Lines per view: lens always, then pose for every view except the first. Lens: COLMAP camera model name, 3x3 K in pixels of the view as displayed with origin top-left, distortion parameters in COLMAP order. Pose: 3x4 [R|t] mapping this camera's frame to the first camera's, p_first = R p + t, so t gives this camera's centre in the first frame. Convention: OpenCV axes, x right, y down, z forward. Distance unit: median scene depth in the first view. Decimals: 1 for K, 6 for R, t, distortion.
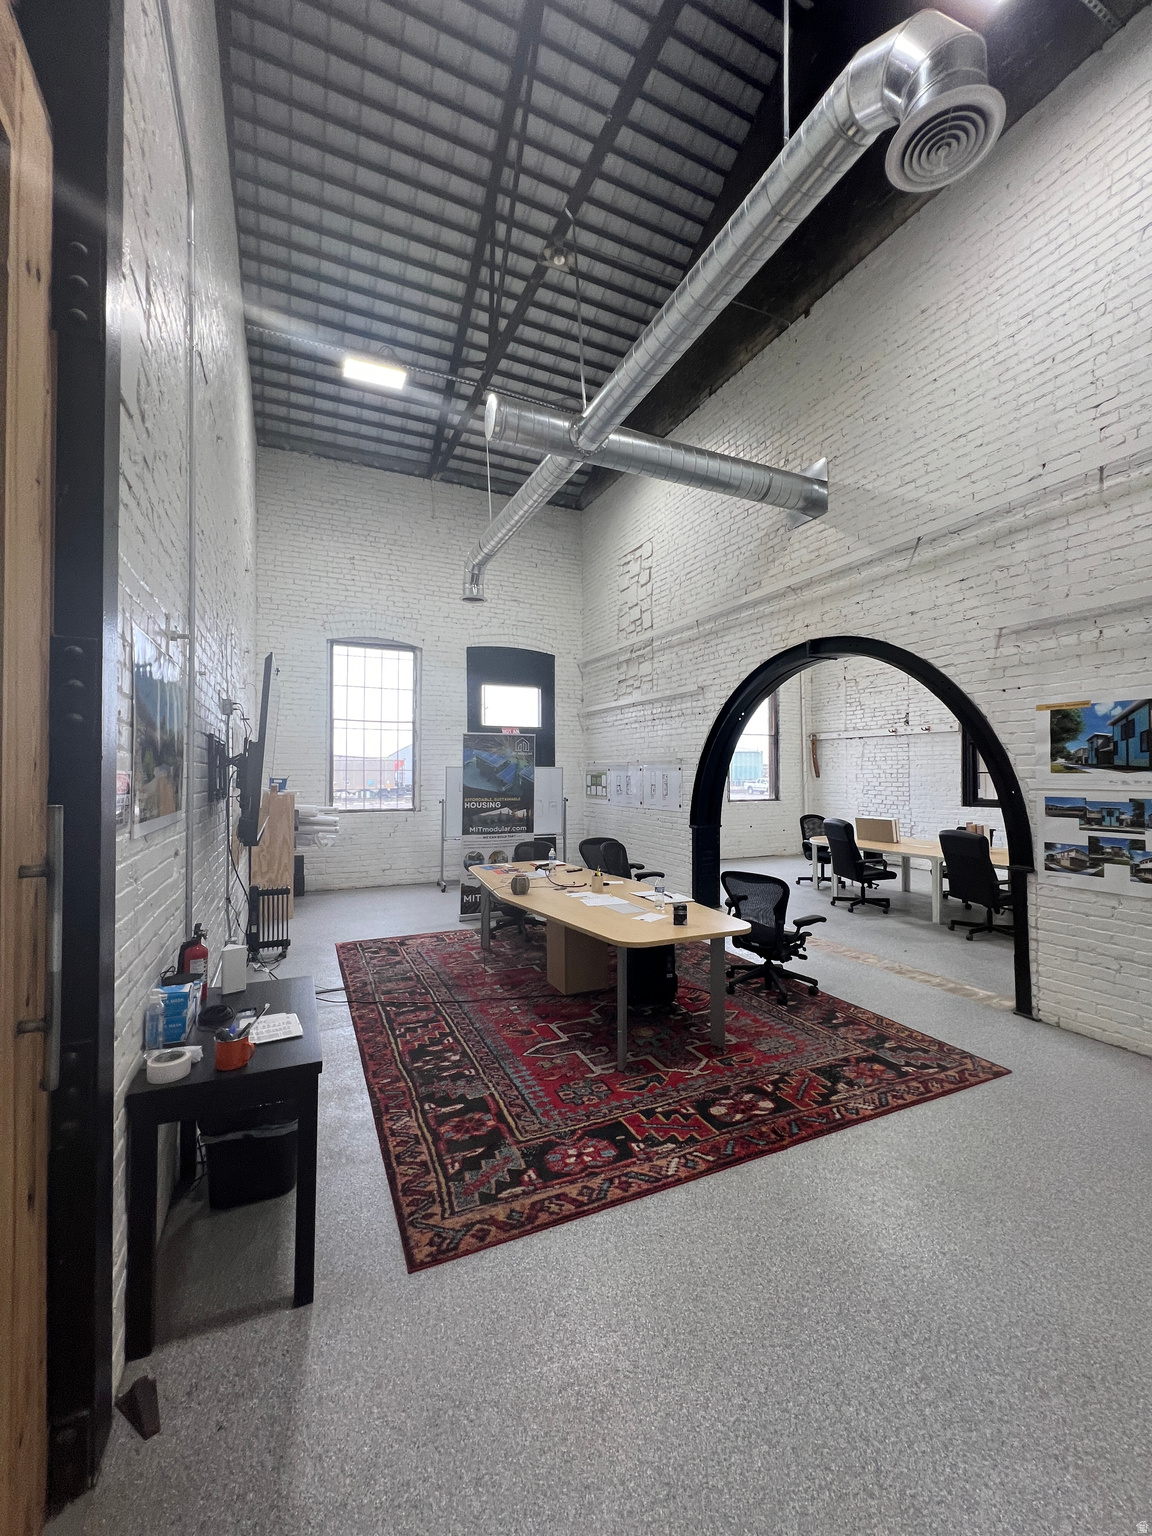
lens RADIAL K [[608.7, 0, 584.7], [0, 608.7, 768.0], [0, 0, 1]] dist [-0.010586, -0.000042]
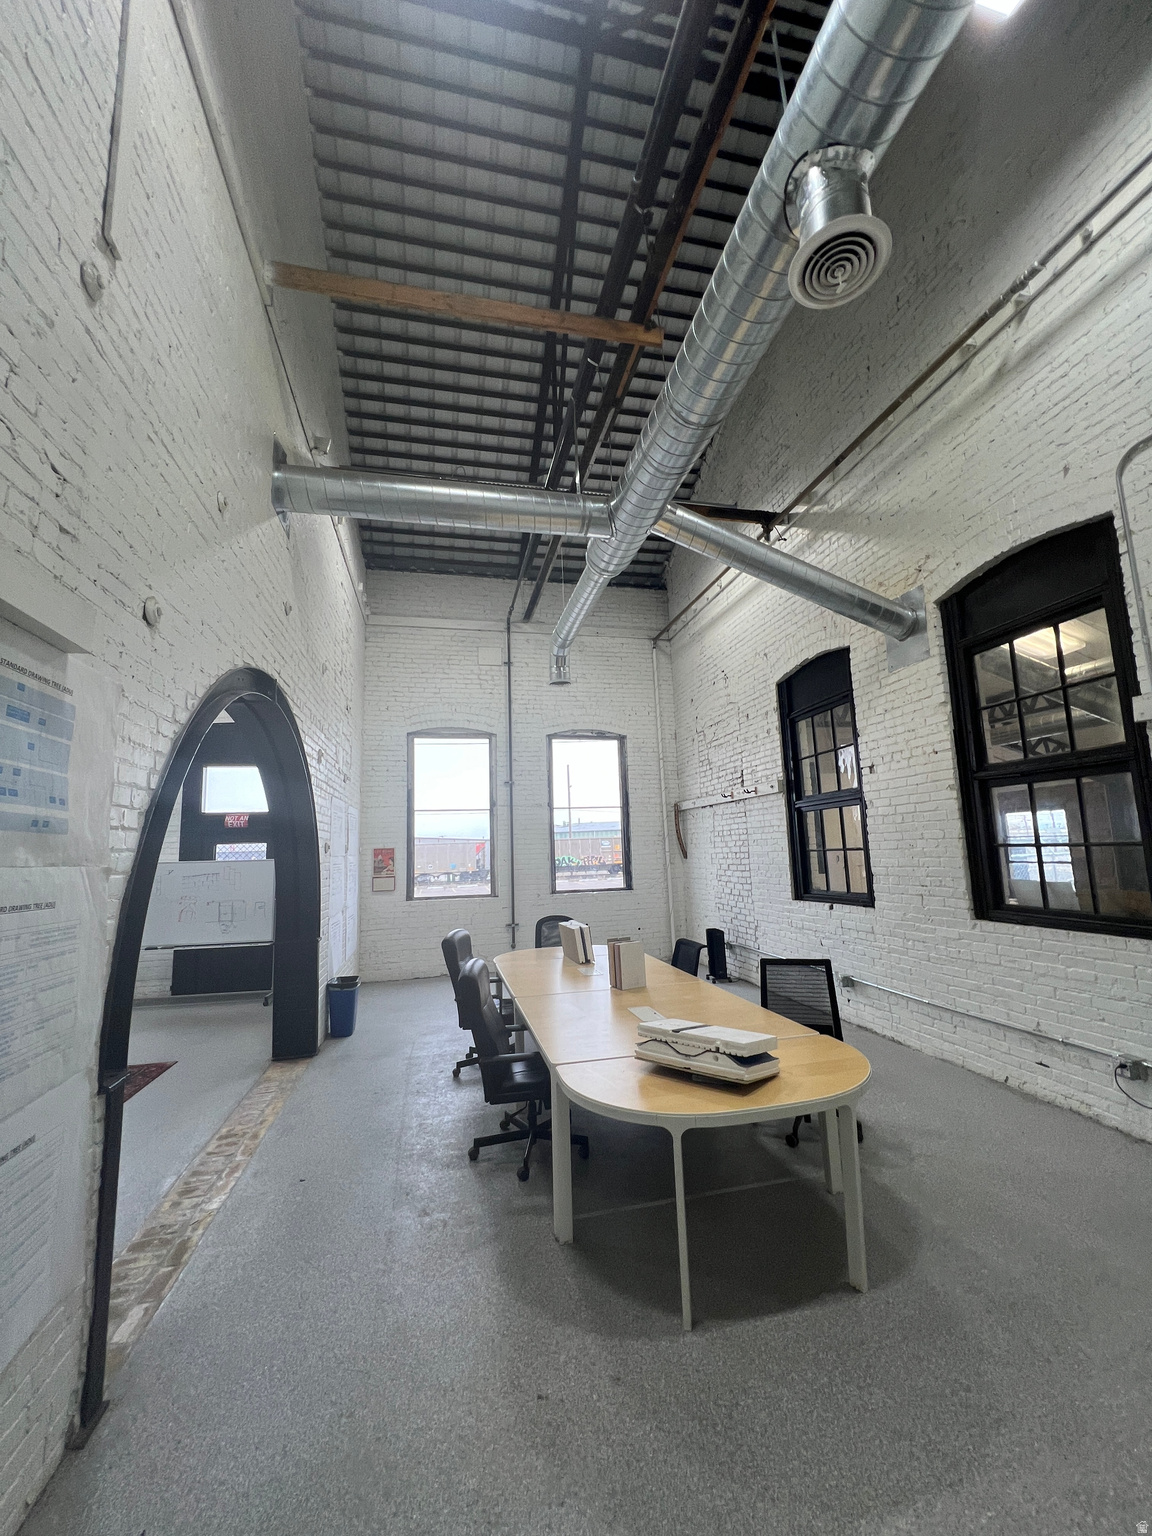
lens RADIAL K [[608.7, 0, 570.2], [0, 608.7, 771.4], [0, 0, 1]] dist [-0.010586, -0.000042]
pose [[0.974404, -0.060320, -0.216560, 0.129435], [0.033358, 0.991461, -0.126068, -0.000601], [0.222315, 0.115618, 0.968095, 0.062500]]
